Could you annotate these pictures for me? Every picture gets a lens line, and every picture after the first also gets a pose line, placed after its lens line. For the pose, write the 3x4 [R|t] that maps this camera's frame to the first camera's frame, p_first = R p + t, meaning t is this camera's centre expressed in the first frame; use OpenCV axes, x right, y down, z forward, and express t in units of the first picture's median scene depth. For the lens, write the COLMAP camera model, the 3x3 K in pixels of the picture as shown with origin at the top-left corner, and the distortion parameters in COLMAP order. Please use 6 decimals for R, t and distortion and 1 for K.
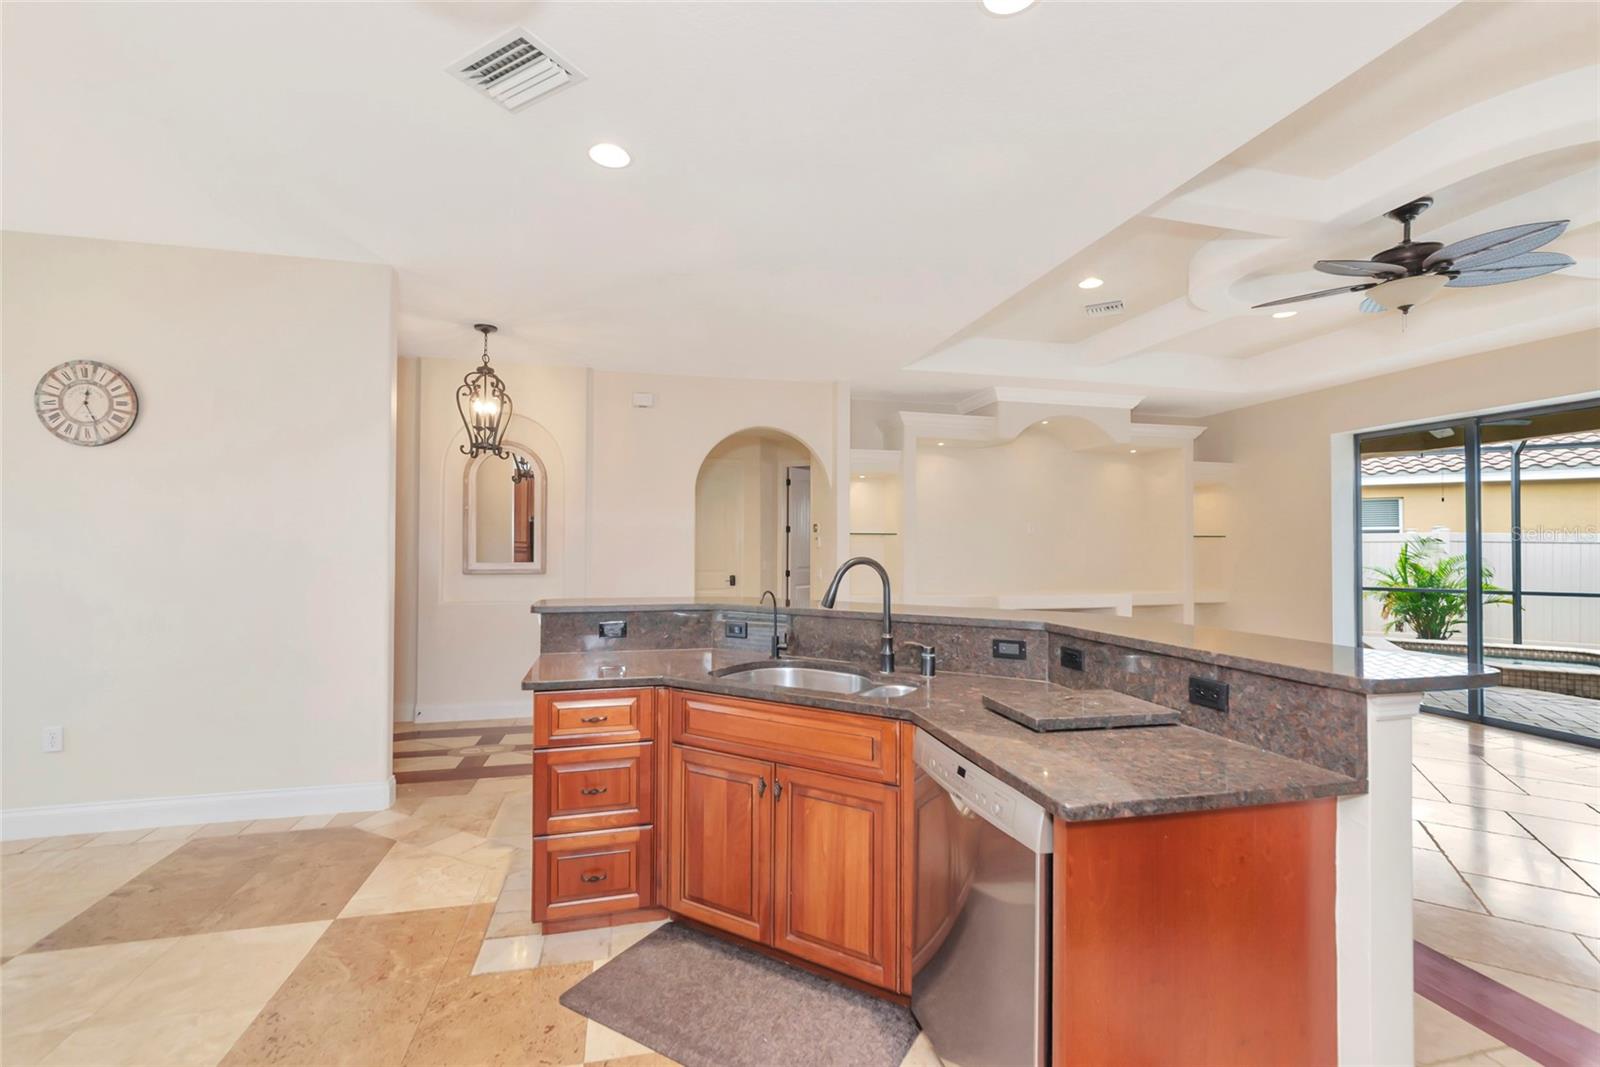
lens RADIAL K [[682.0, 0, 795.3], [0, 682.0, 539.2], [0, 0, 1]] dist [-0.000505, 0.000460]
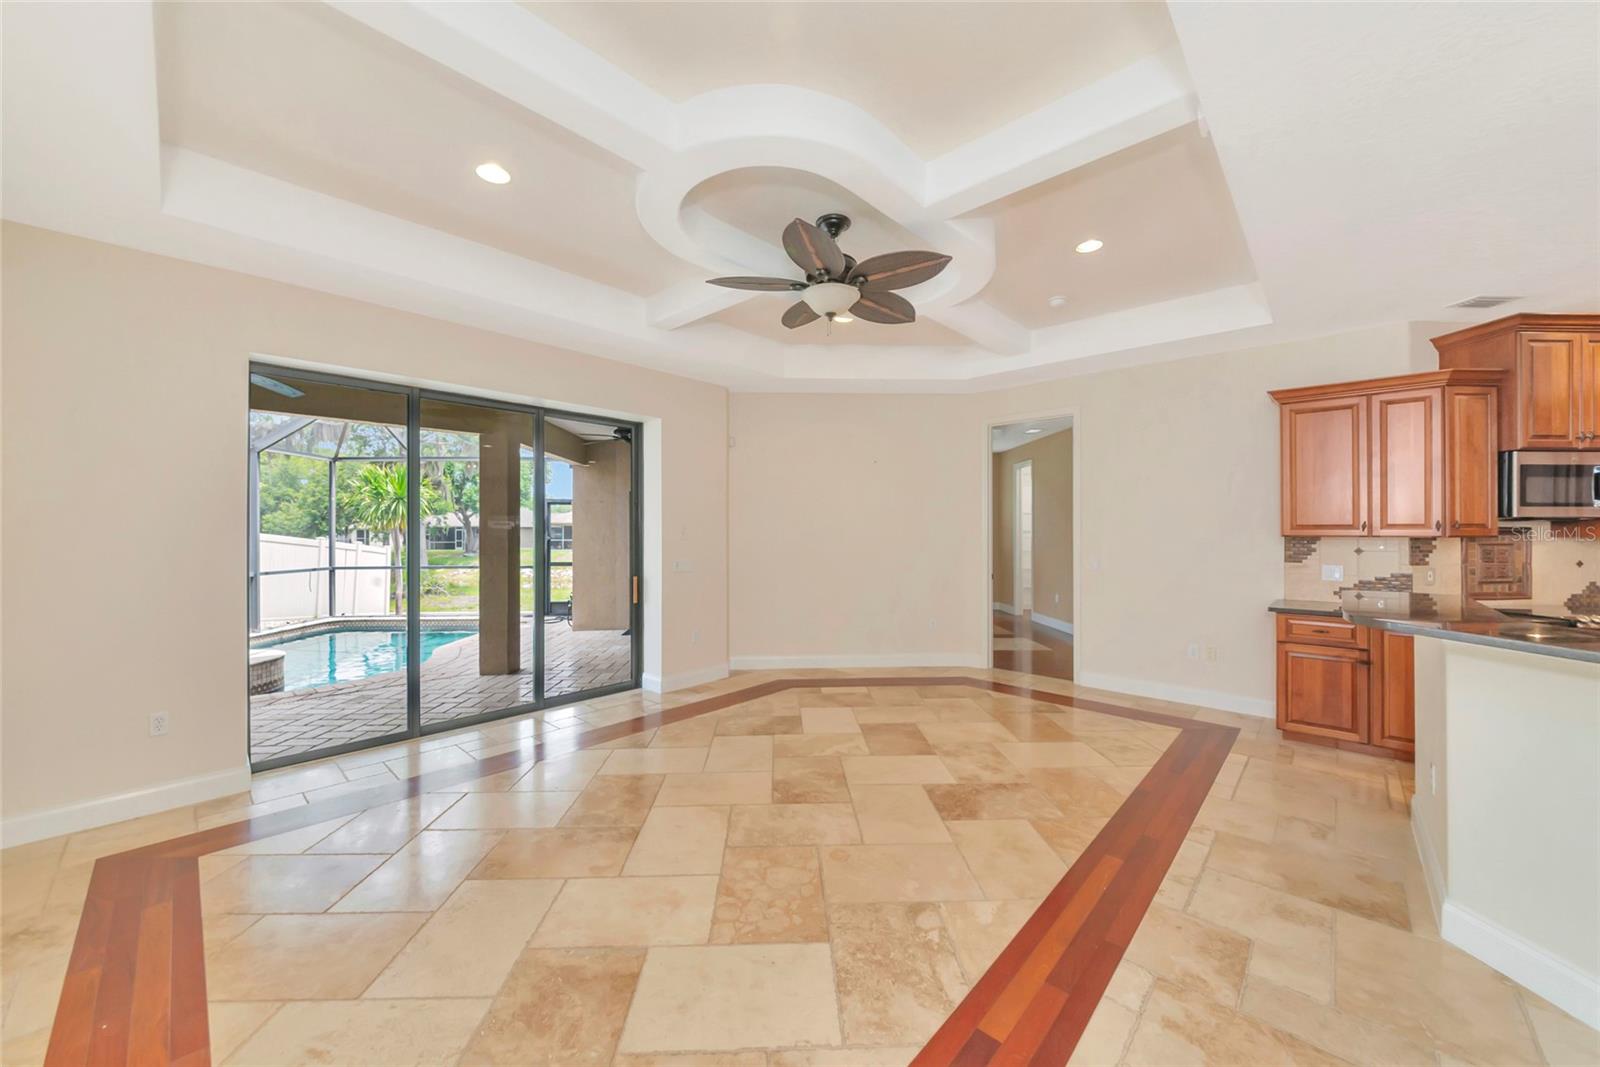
lens RADIAL K [[586.9, 0, 794.9], [0, 586.9, 528.6], [0, 0, 1]] dist [-0.006443, 0.000065]
pose [[-0.547341, 0.001438, 0.836909, 0.082890], [-0.010167, 0.999913, -0.008367, 0.002174], [-0.836848, -0.013088, -0.547279, 0.844307]]
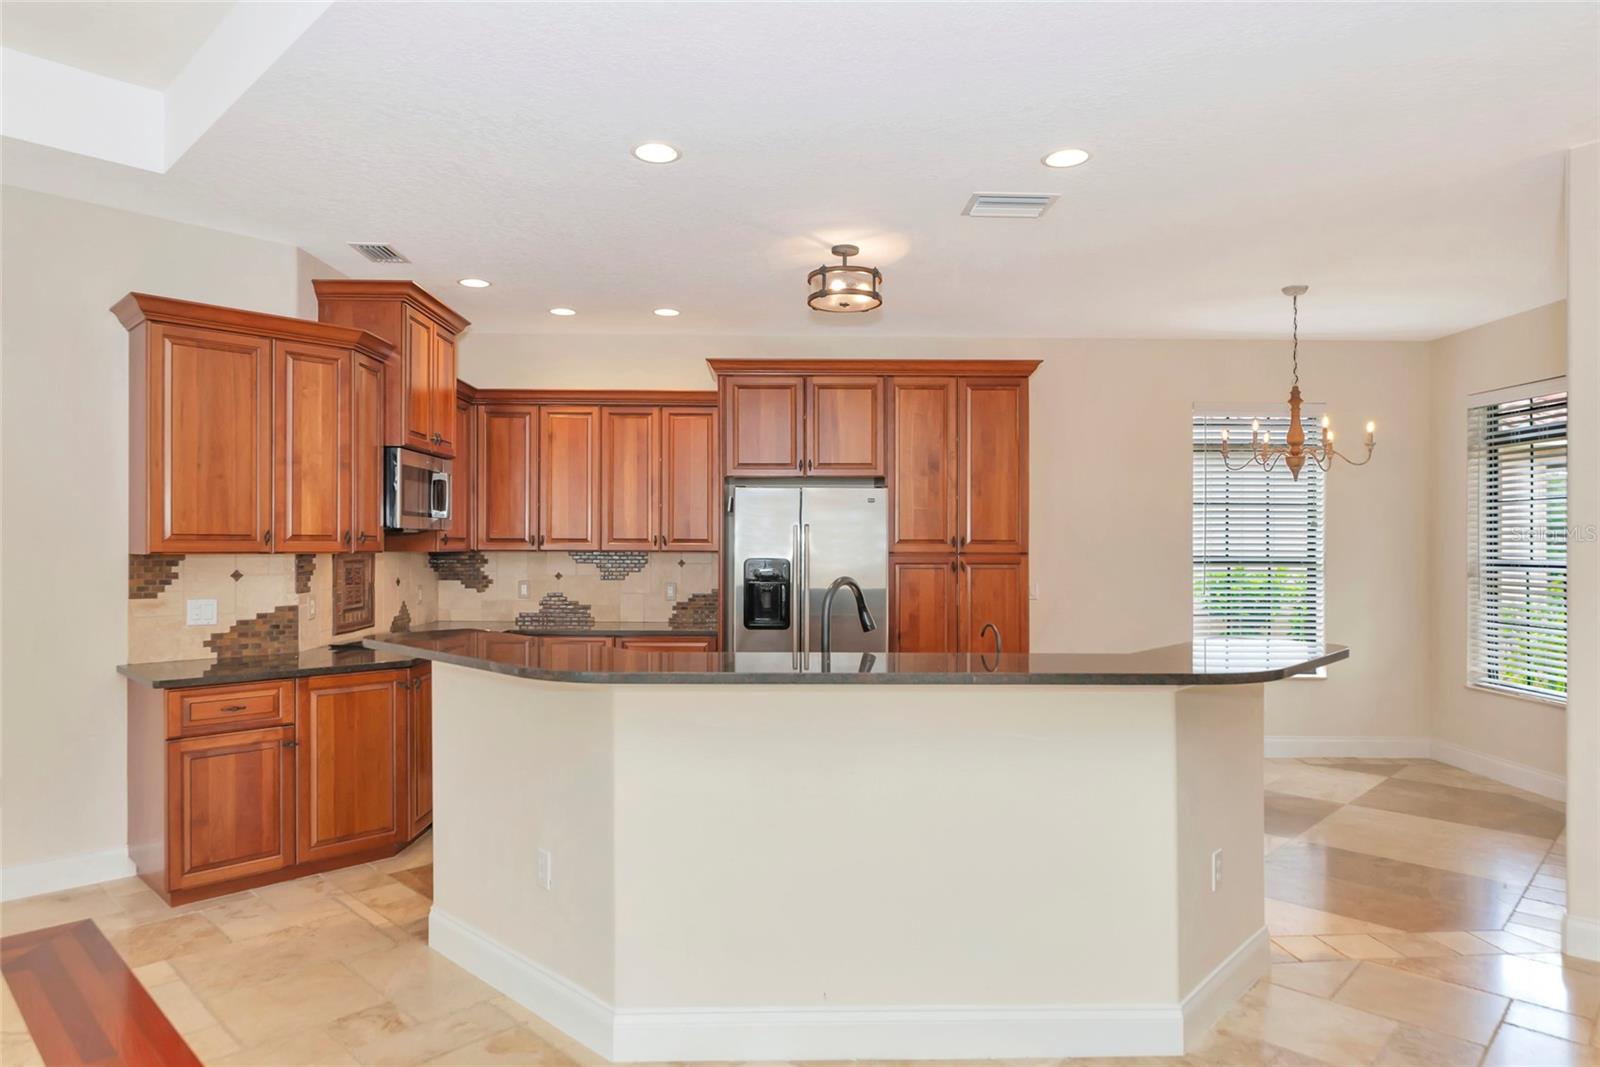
lens RADIAL K [[963.7, 0, 793.6], [0, 963.7, 547.3], [0, 0, 1]] dist [-0.002570, 0.002183]
pose [[-0.847242, -0.005631, -0.531178, 0.306697], [-0.002118, 0.999972, -0.007223, -0.000642], [0.531204, -0.004995, -0.847230, 0.769275]]
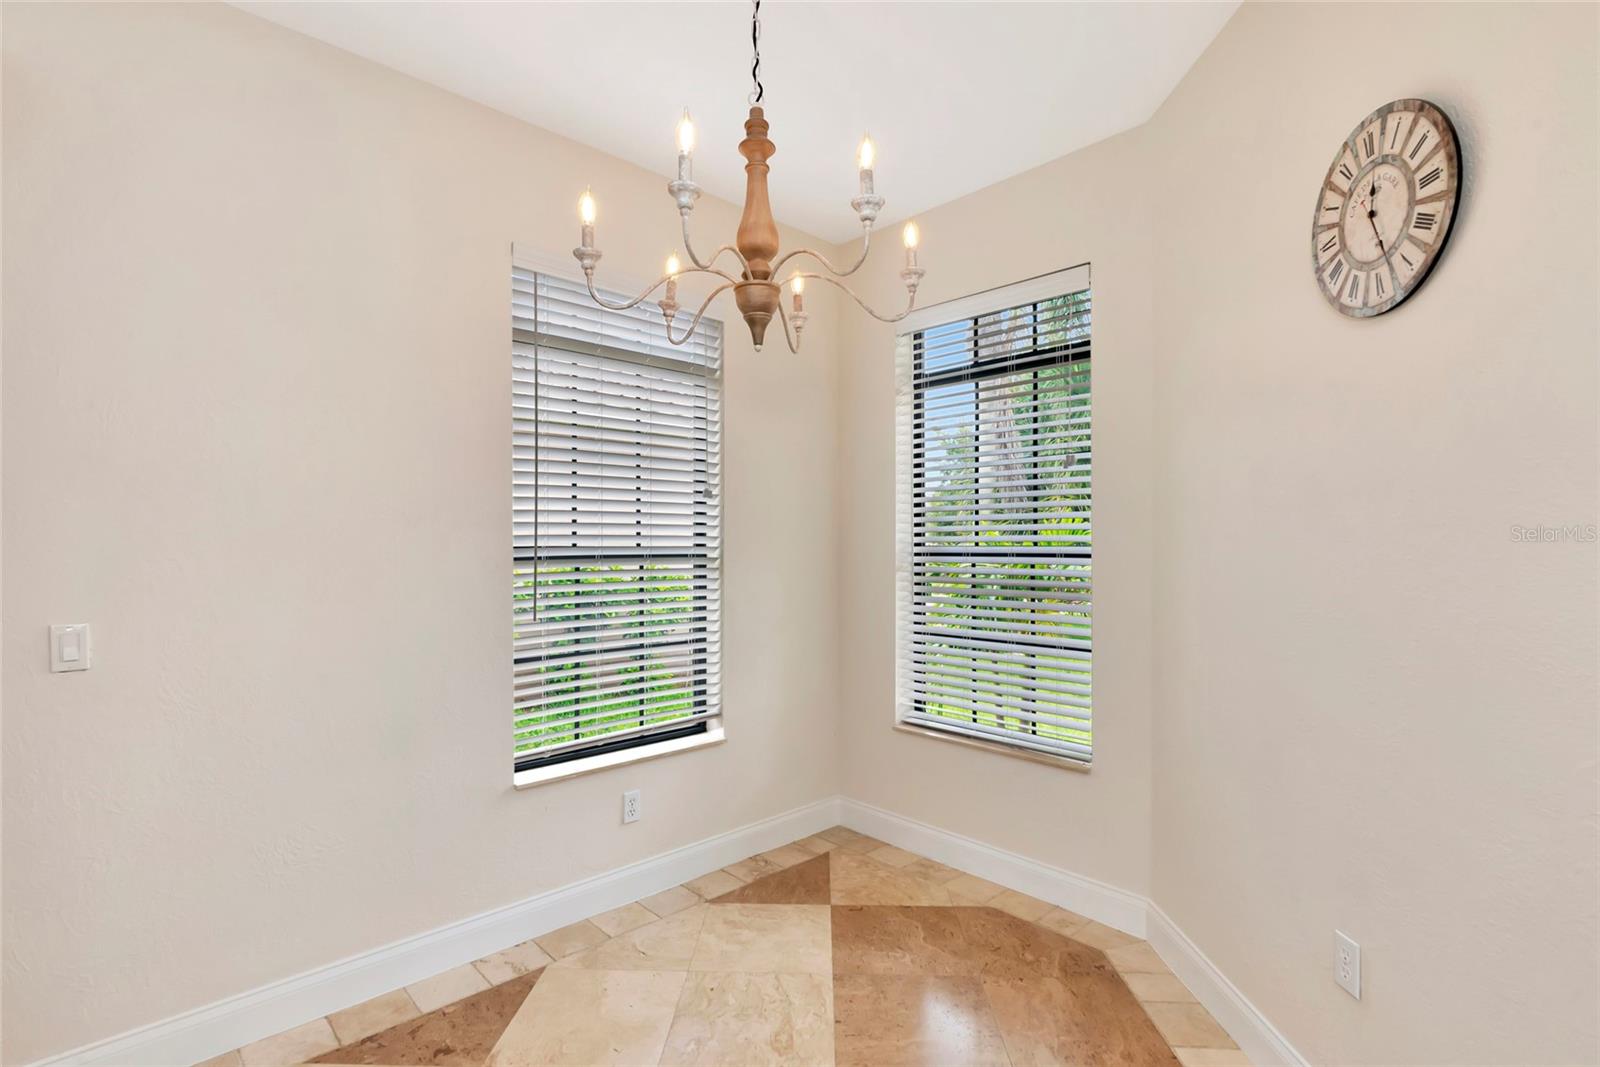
lens RADIAL K [[741.6, 0, 795.9], [0, 741.6, 543.3], [0, 0, 1]] dist [-0.026581, 0.000328]
pose [[-0.264830, -0.003489, -0.964289, -0.251049], [0.011313, 0.999913, -0.006725, 0.002951], [0.964229, -0.012690, -0.264768, 0.381754]]
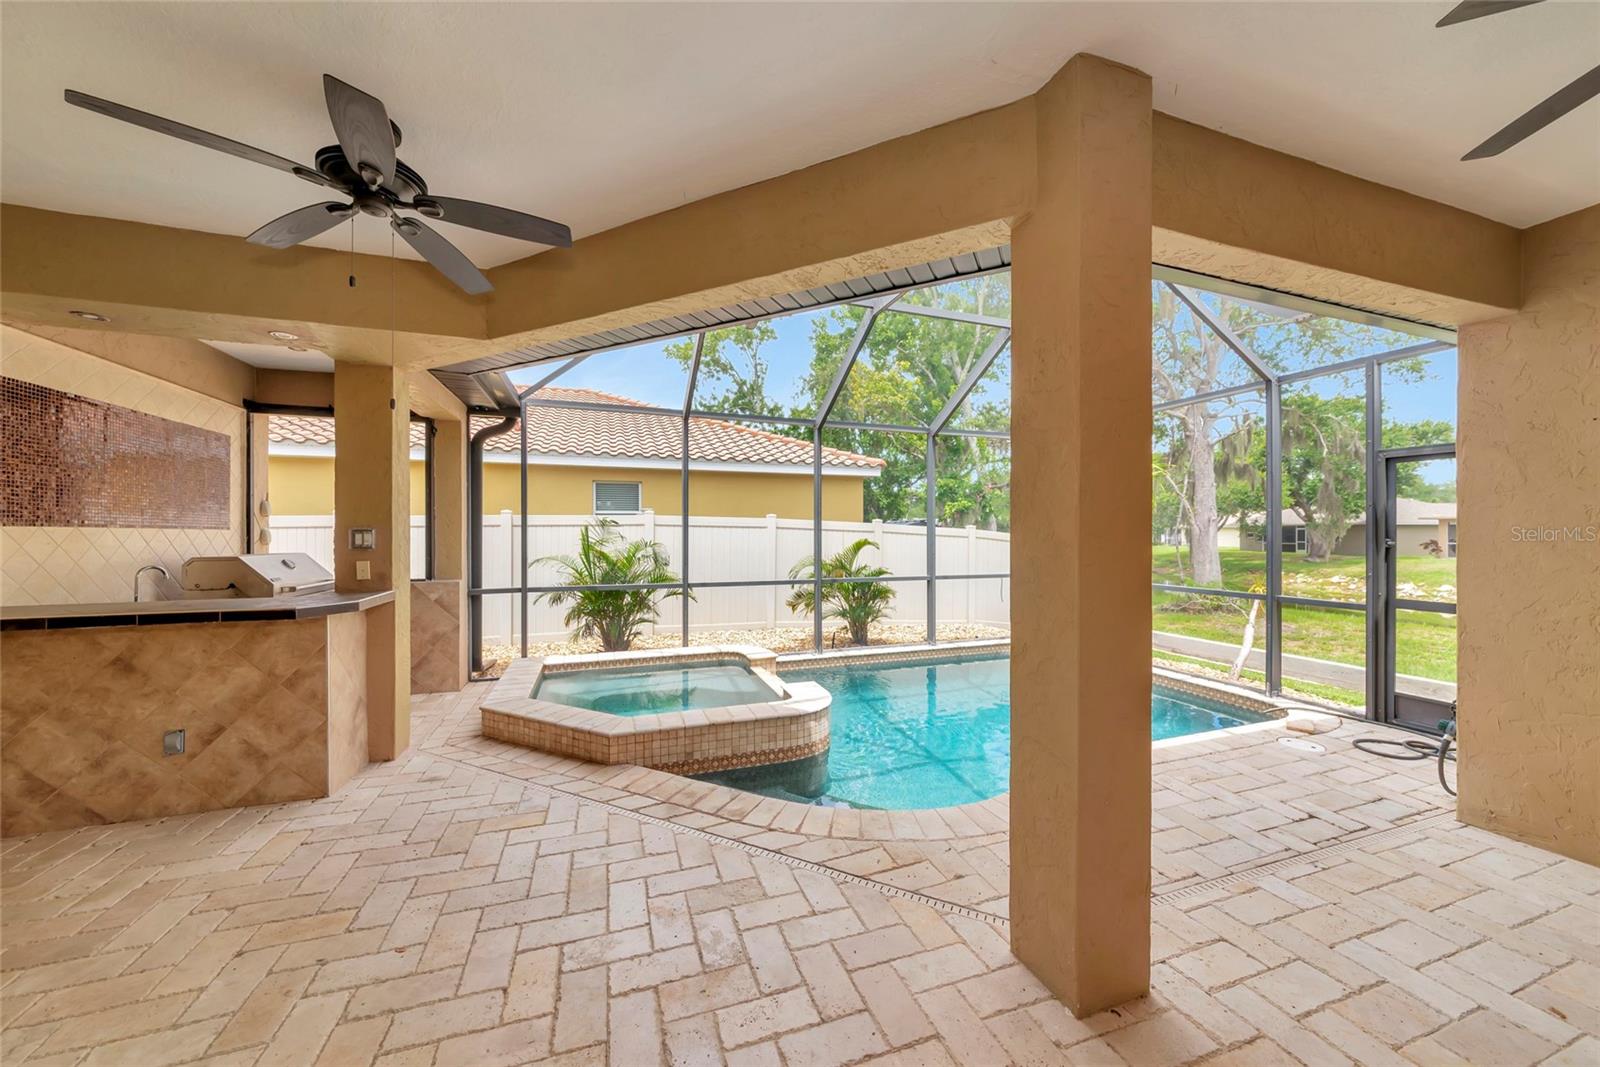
lens RADIAL K [[556.5, 0, 796.1], [0, 556.5, 532.9], [0, 0, 1]] dist [0.003033, 0.000038]
pose [[0.638562, -0.004973, 0.769554, 0.870236], [-0.006277, 0.999912, 0.011670, 0.007532], [-0.769545, -0.012283, 0.638475, 0.643548]]
